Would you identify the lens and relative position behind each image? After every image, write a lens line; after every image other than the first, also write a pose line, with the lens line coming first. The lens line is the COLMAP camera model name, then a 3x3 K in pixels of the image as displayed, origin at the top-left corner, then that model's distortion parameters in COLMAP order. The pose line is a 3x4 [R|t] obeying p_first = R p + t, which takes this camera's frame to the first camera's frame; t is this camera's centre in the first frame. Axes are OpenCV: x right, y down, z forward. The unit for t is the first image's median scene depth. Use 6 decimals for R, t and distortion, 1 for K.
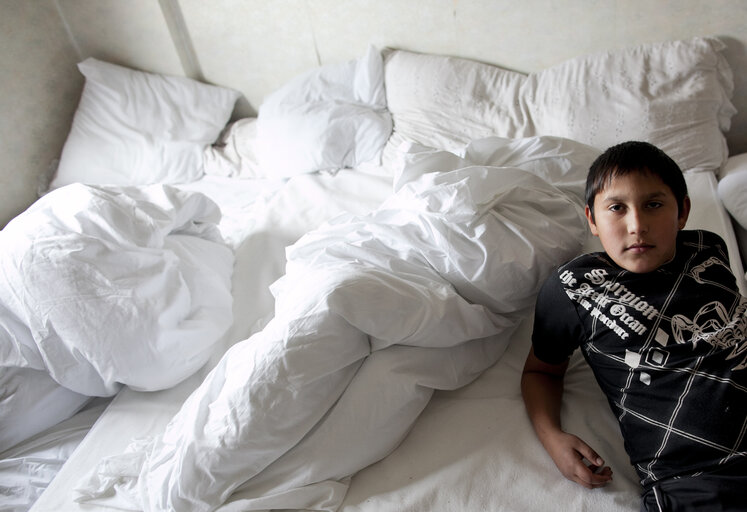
lens RADIAL K [[686.4, 0, 373.3], [0, 686.4, 257.5], [0, 0, 1]] dist [-0.000711, 0.000000]
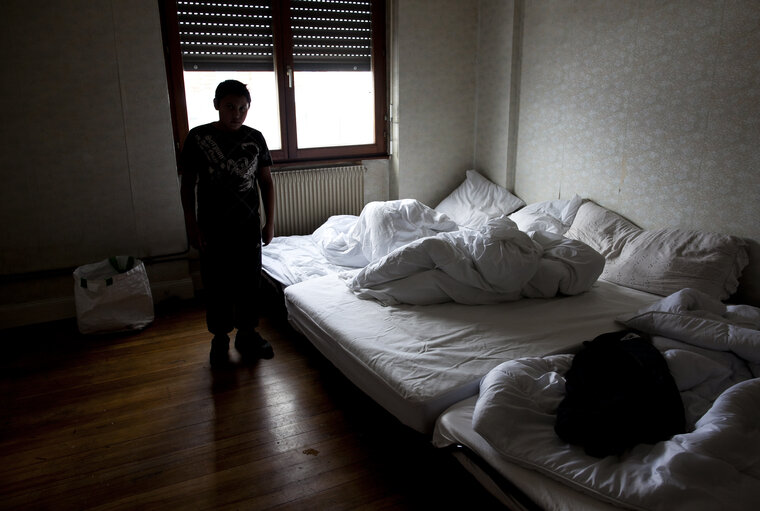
lens RADIAL K [[534.2, 0, 380.2], [0, 534.2, 254.4], [0, 0, 1]] dist [0.001829, 0.001981]
pose [[0.620394, 0.336887, -0.708251, 0.833546], [-0.480650, 0.876904, -0.003917, 0.122337], [0.619748, 0.342850, 0.705950, -0.385283]]
